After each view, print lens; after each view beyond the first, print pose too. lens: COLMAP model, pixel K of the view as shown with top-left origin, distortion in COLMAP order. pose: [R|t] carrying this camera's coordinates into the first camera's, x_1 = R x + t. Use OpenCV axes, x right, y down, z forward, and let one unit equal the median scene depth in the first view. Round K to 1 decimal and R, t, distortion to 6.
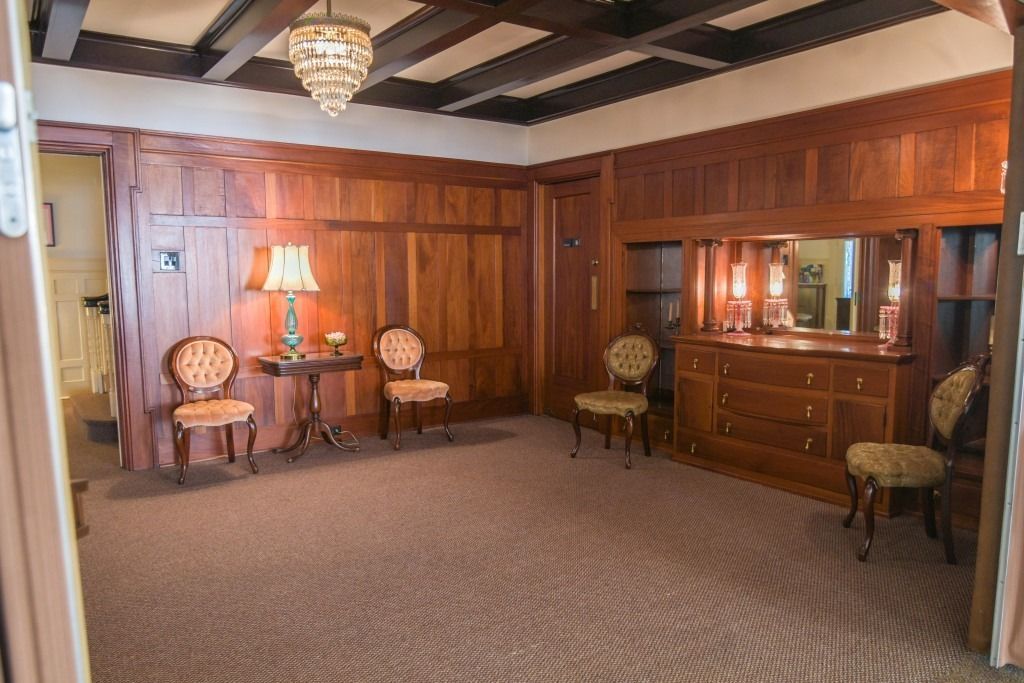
lens RADIAL K [[737.2, 0, 509.1], [0, 737.2, 347.6], [0, 0, 1]] dist [-0.020128, 0.008916]
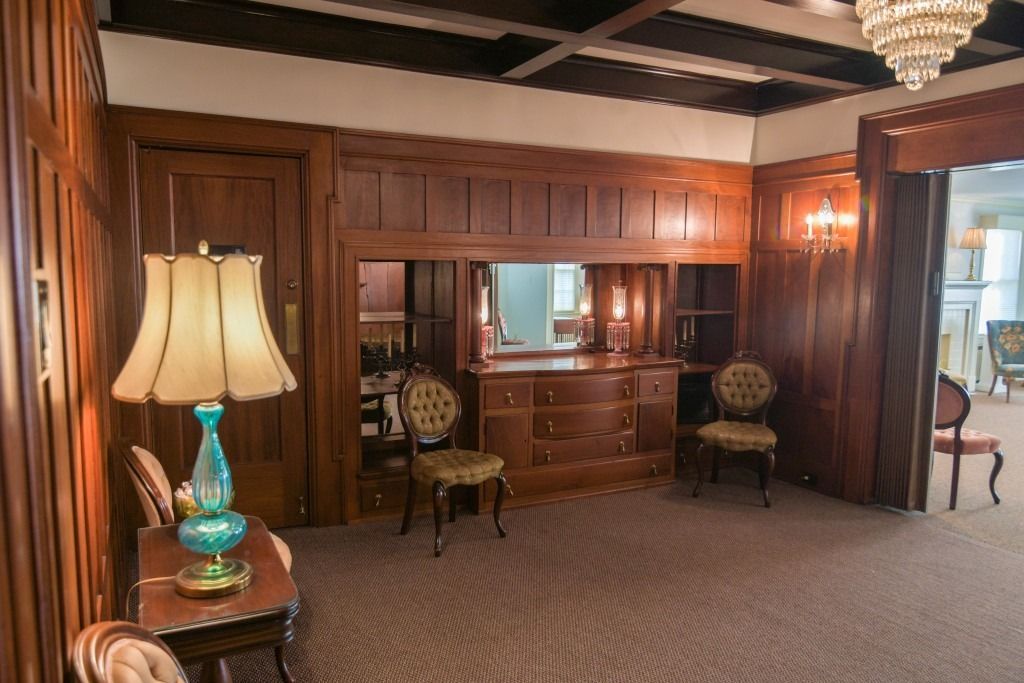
lens RADIAL K [[737.2, 0, 509.0], [0, 737.2, 346.7], [0, 0, 1]] dist [-0.020128, 0.008916]
pose [[0.143070, -0.098185, 0.984830, -0.592489], [0.090113, 0.992226, 0.085831, -0.111447], [-0.985602, 0.076466, 0.150806, 0.794053]]
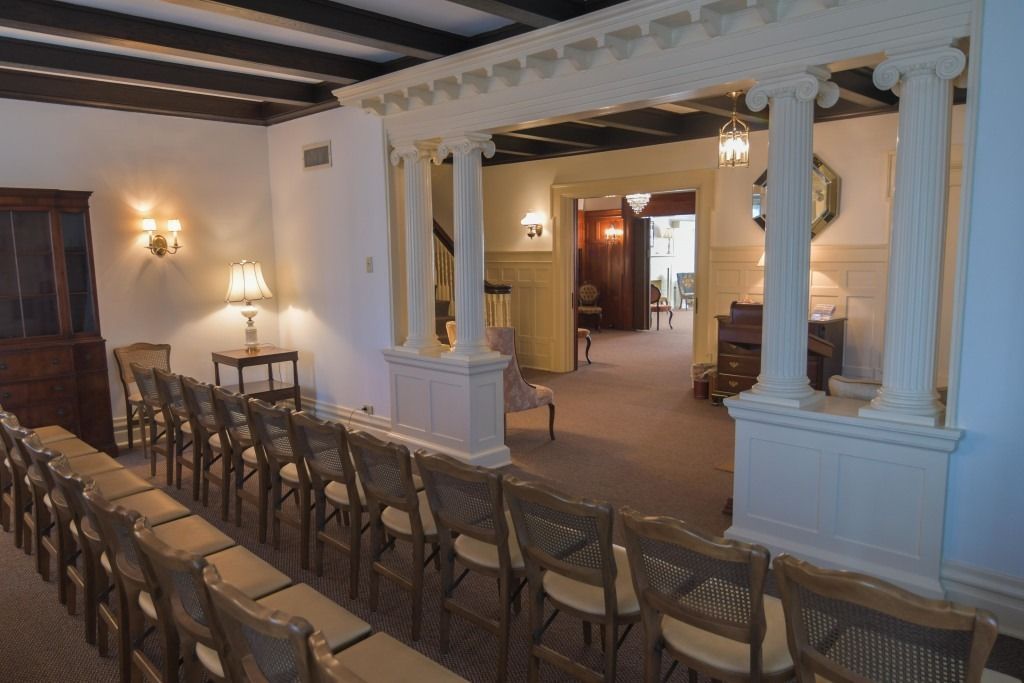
lens RADIAL K [[737.2, 0, 514.5], [0, 737.2, 345.6], [0, 0, 1]] dist [-0.020128, 0.008916]
pose [[-0.176988, -0.115662, 0.977393, -1.779520], [0.113936, 0.983986, 0.137074, -0.146479], [-0.977596, 0.135621, -0.160976, 1.213119]]
